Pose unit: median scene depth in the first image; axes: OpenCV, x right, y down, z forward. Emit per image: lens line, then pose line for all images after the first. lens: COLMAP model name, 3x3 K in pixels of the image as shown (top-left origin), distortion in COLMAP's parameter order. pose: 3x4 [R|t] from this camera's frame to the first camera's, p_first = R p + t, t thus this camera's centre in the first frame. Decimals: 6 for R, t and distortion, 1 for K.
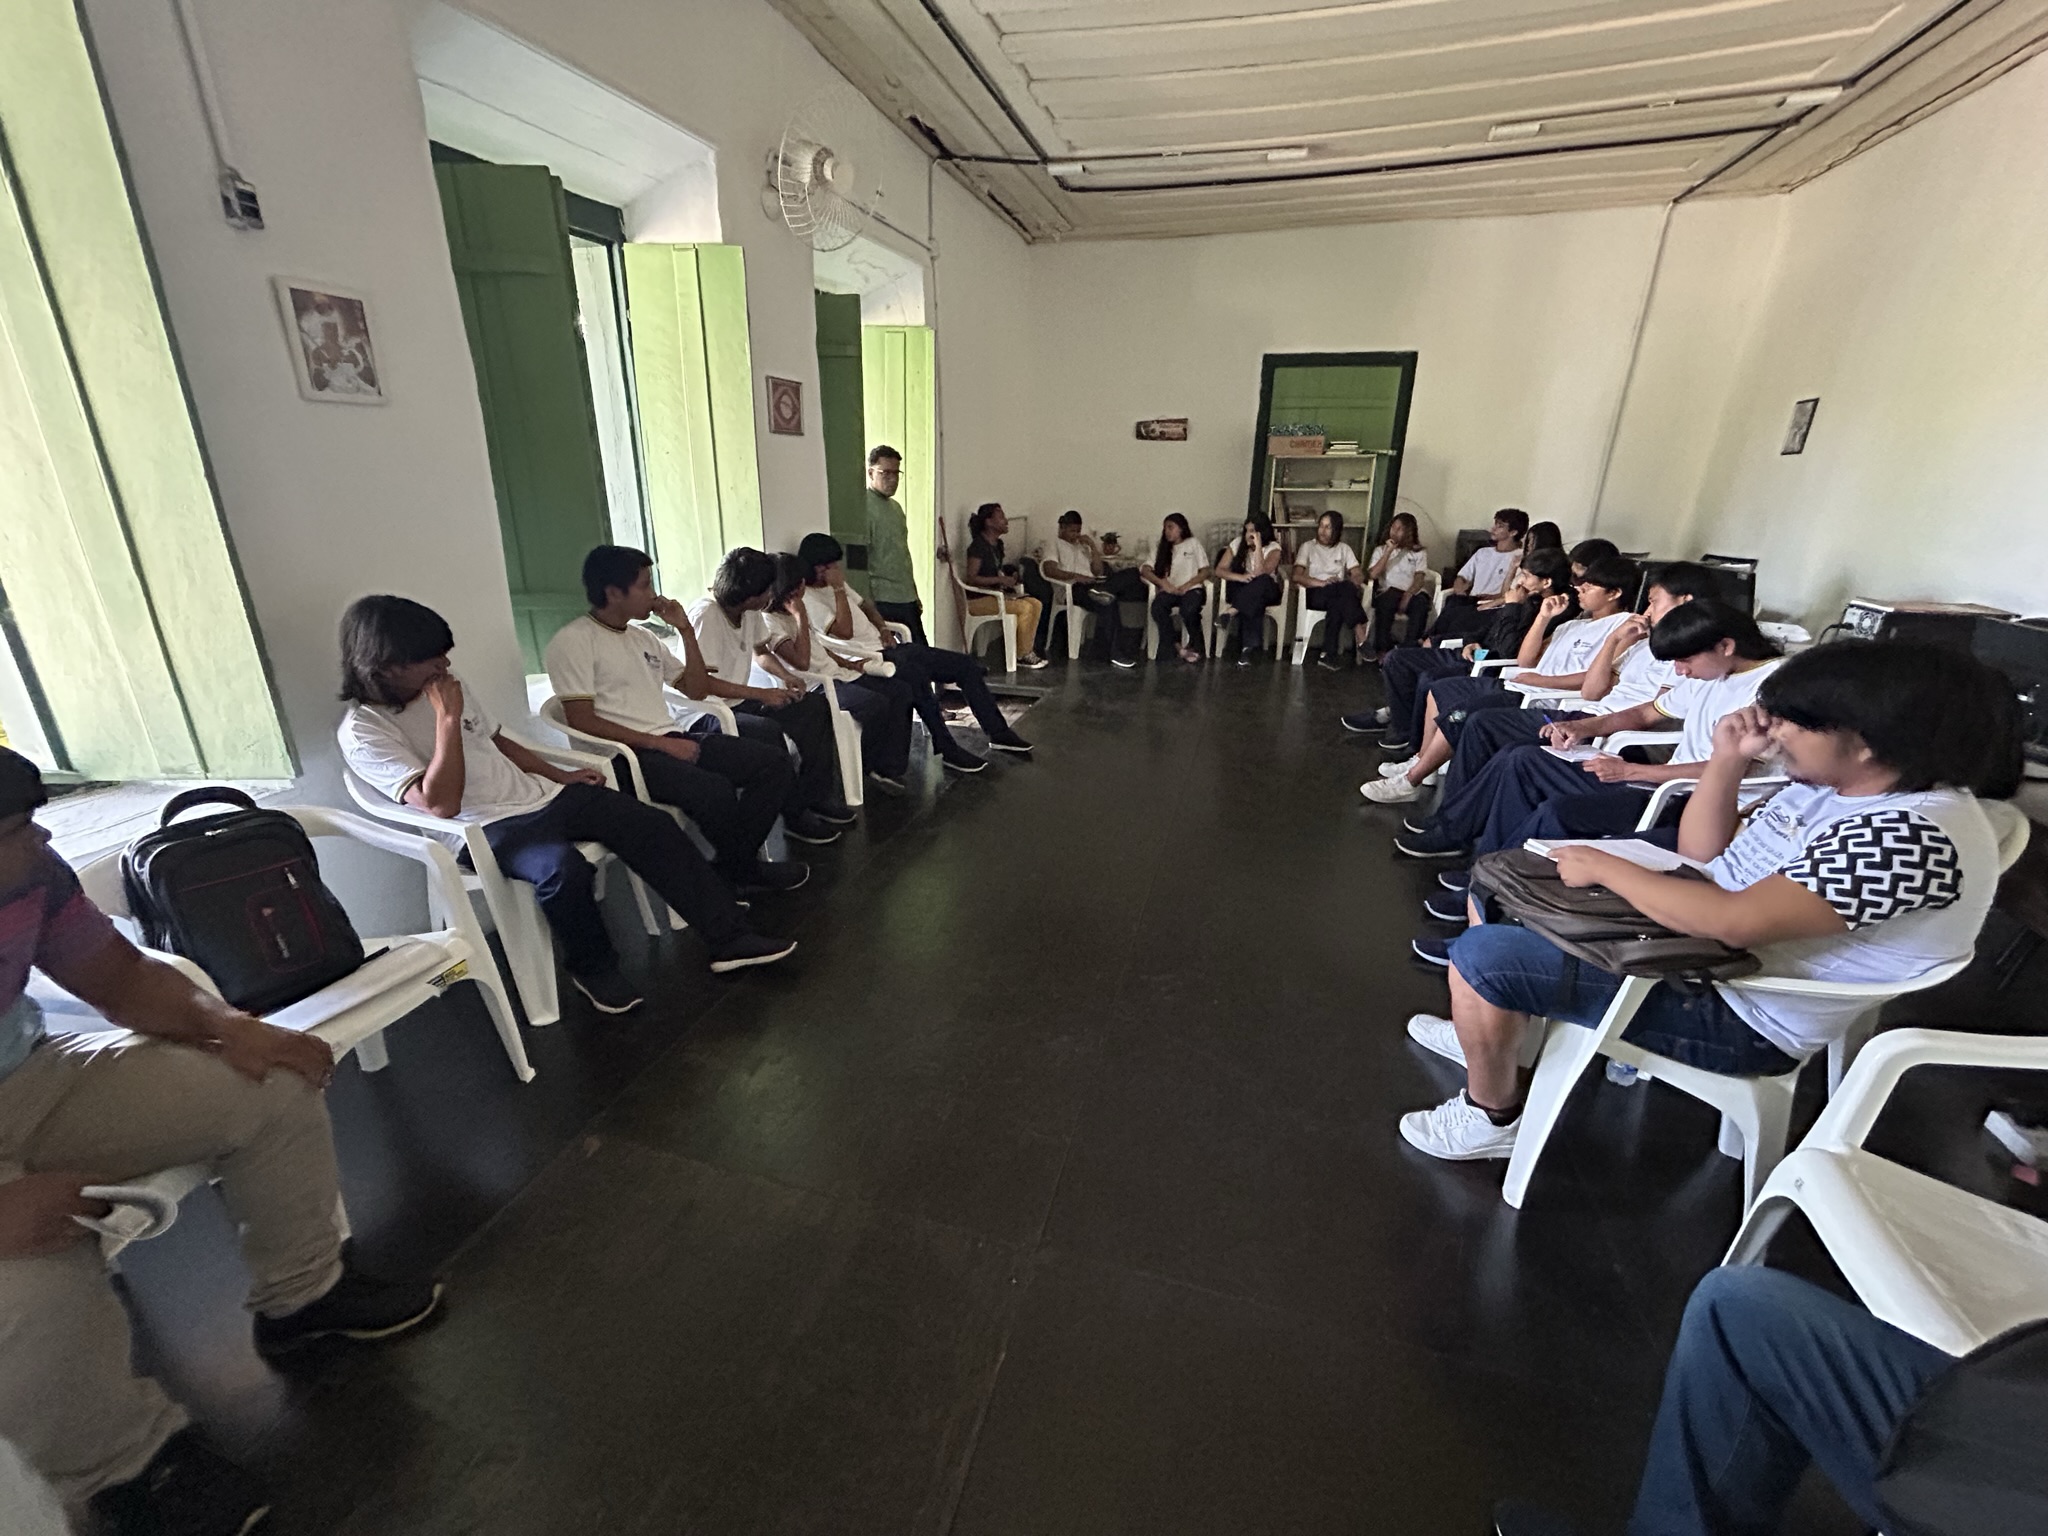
lens RADIAL K [[848.0, 0, 1020.3], [0, 848.0, 755.6], [0, 0, 1]] dist [0.006251, -0.000515]
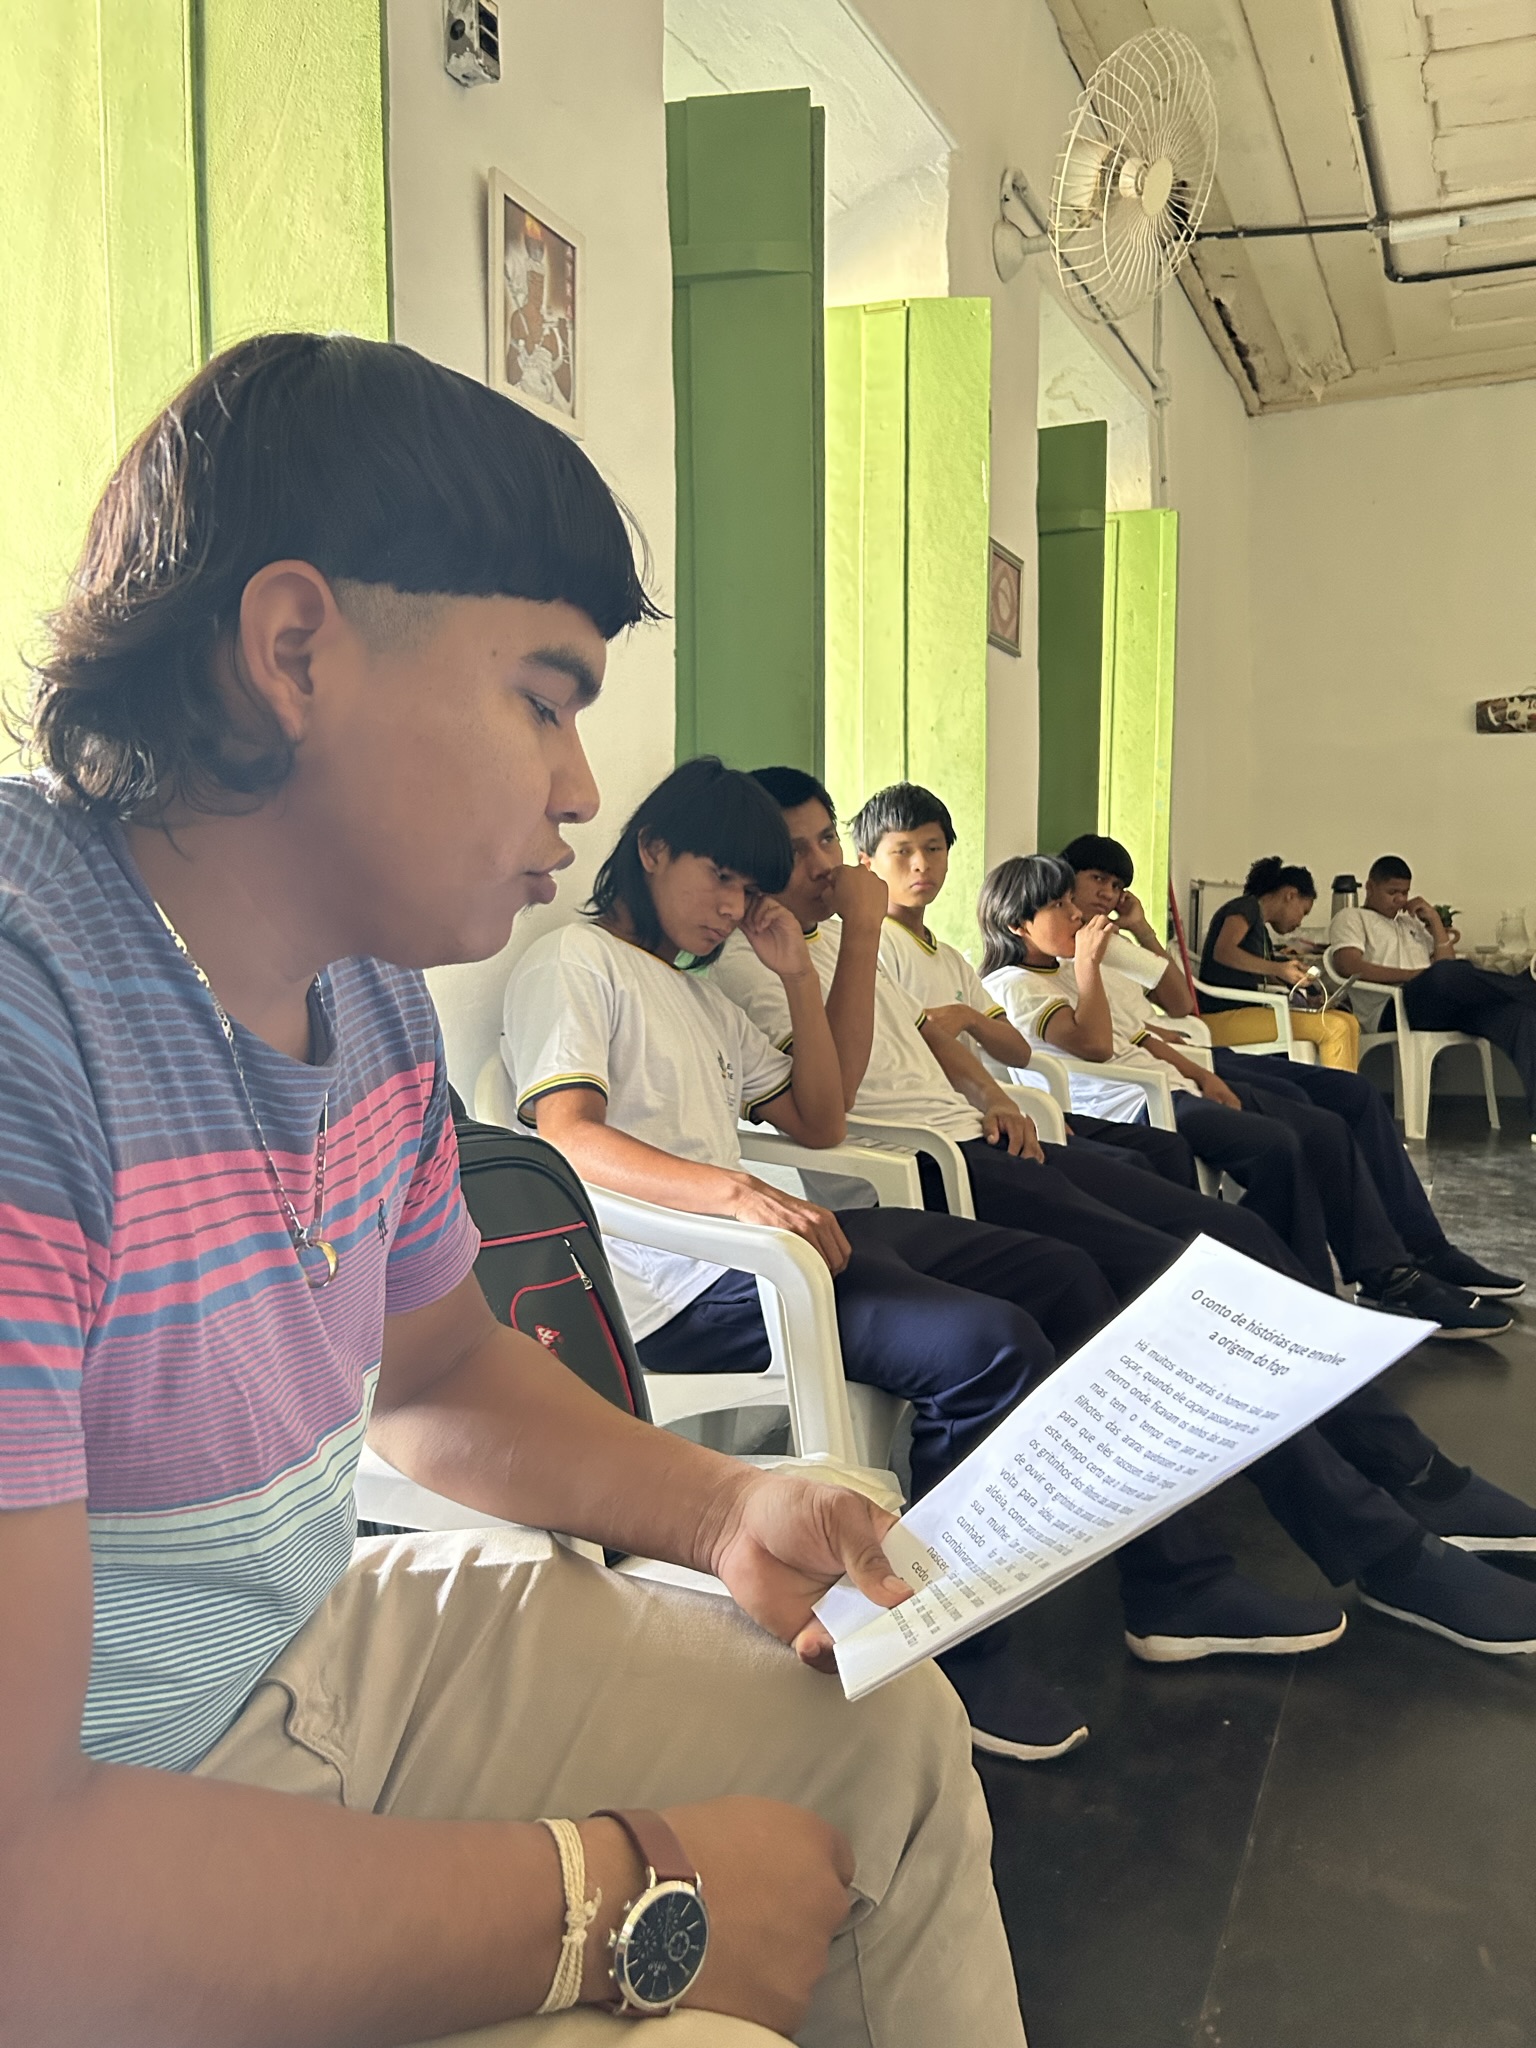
lens RADIAL K [[1556.1, 0, 777.2], [0, 1556.1, 1035.6], [0, 0, 1]] dist [0.064326, -0.072586]
pose [[0.989522, -0.017156, -0.143357, -0.196837], [-0.018672, 0.969372, -0.244885, 0.065246], [0.143167, 0.244996, 0.958895, 0.078682]]
